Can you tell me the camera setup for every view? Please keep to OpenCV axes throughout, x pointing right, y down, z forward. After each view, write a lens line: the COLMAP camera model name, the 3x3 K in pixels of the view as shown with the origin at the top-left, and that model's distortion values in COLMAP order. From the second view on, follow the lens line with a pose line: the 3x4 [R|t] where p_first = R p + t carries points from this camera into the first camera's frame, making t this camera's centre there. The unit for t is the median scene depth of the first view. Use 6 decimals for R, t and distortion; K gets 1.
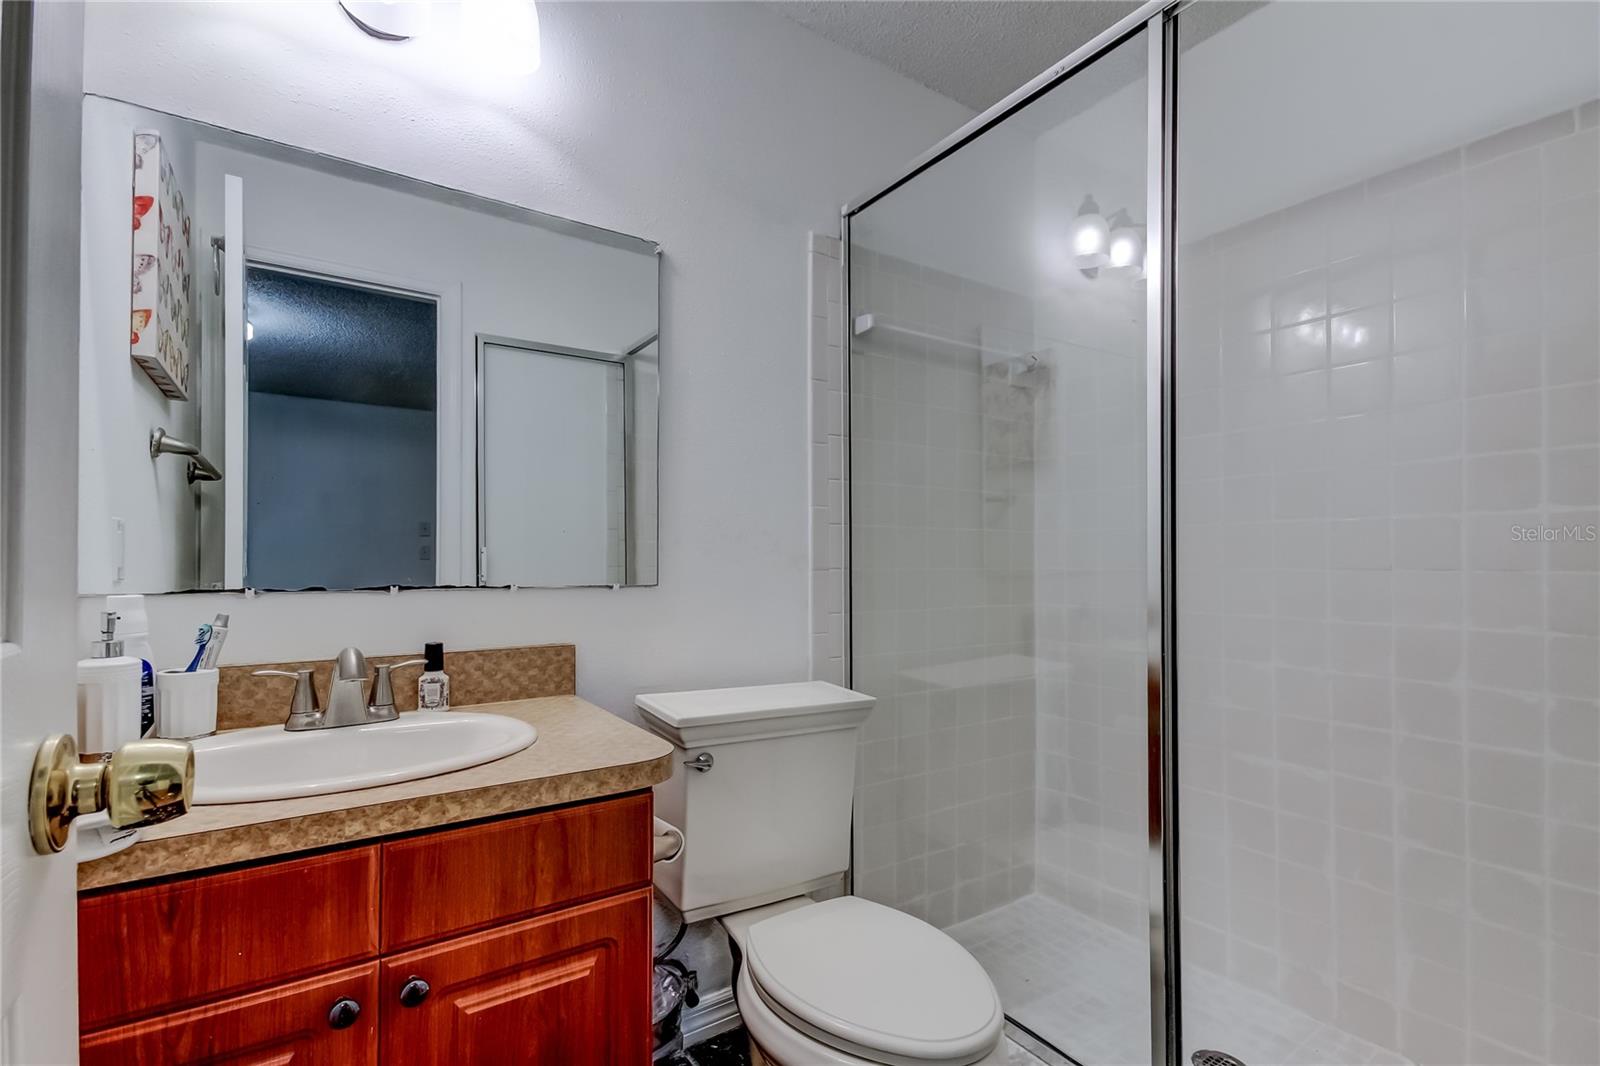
lens RADIAL K [[744.6, 0, 789.1], [0, 744.6, 563.3], [0, 0, 1]] dist [0.010200, -0.002293]
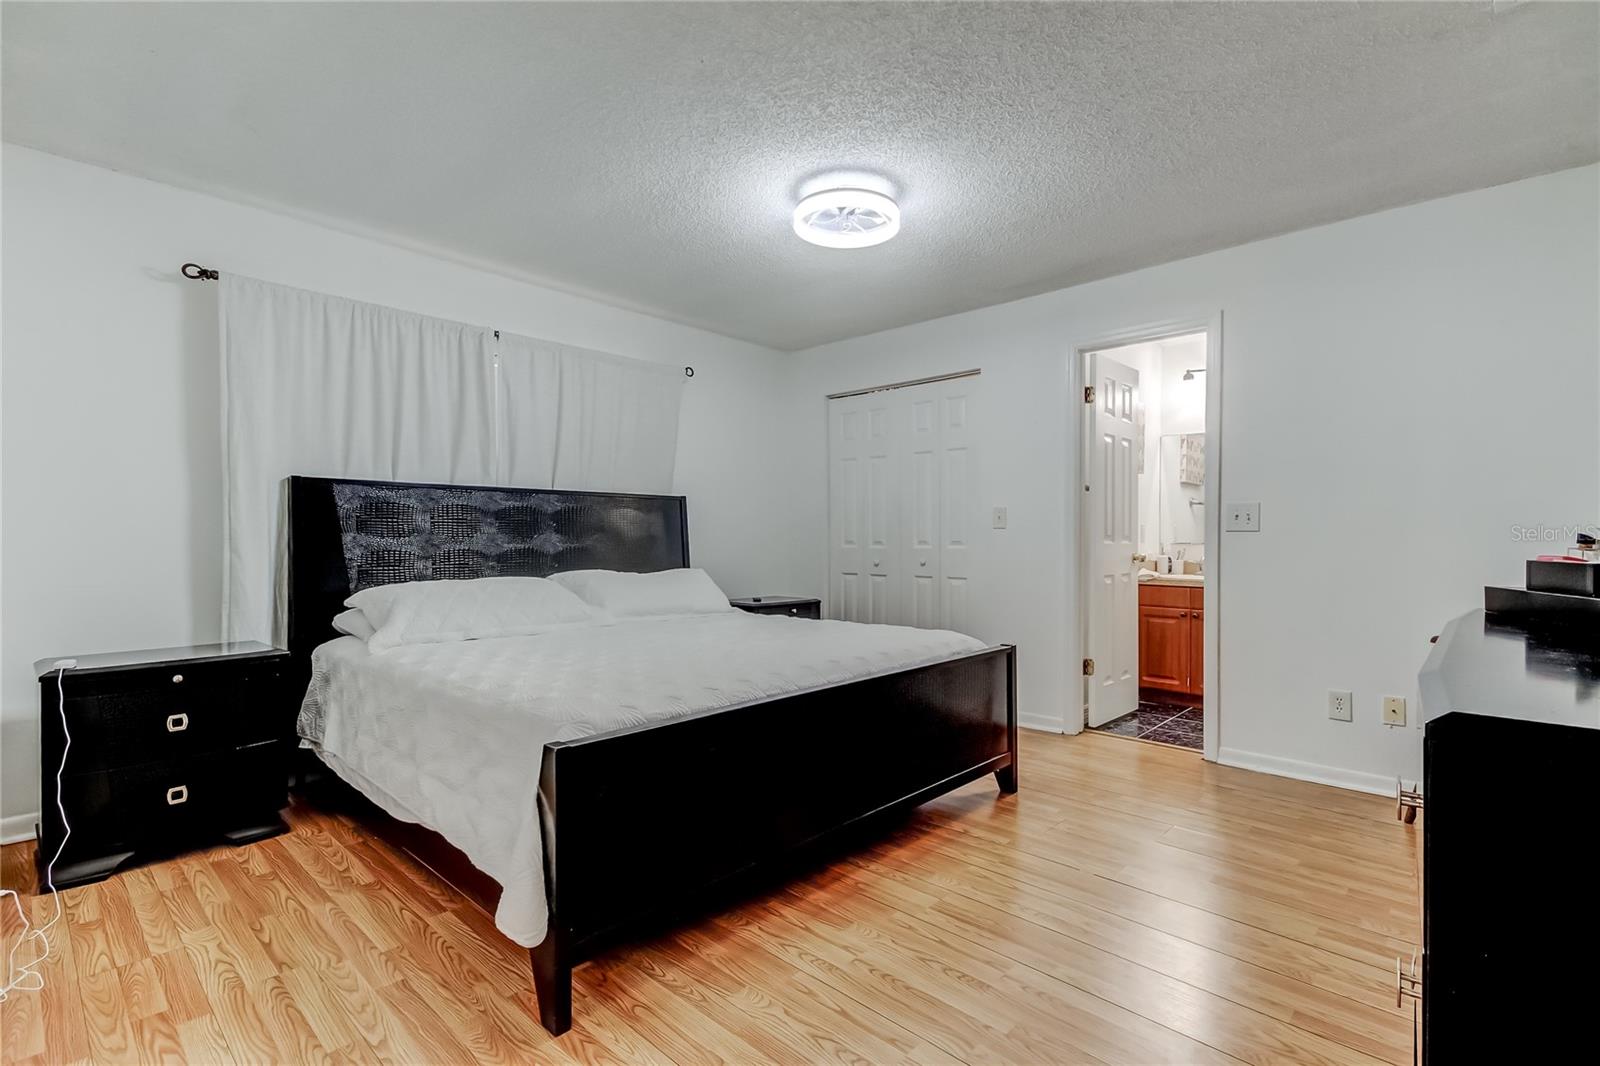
lens RADIAL K [[744.6, 0, 789.0], [0, 744.6, 536.6], [0, 0, 1]] dist [0.010200, -0.002293]
pose [[0.227341, -0.000293, -0.973815, 1.943532], [-0.018970, 0.999809, -0.004729, 0.042788], [0.973630, 0.019549, 0.227292, -1.469198]]
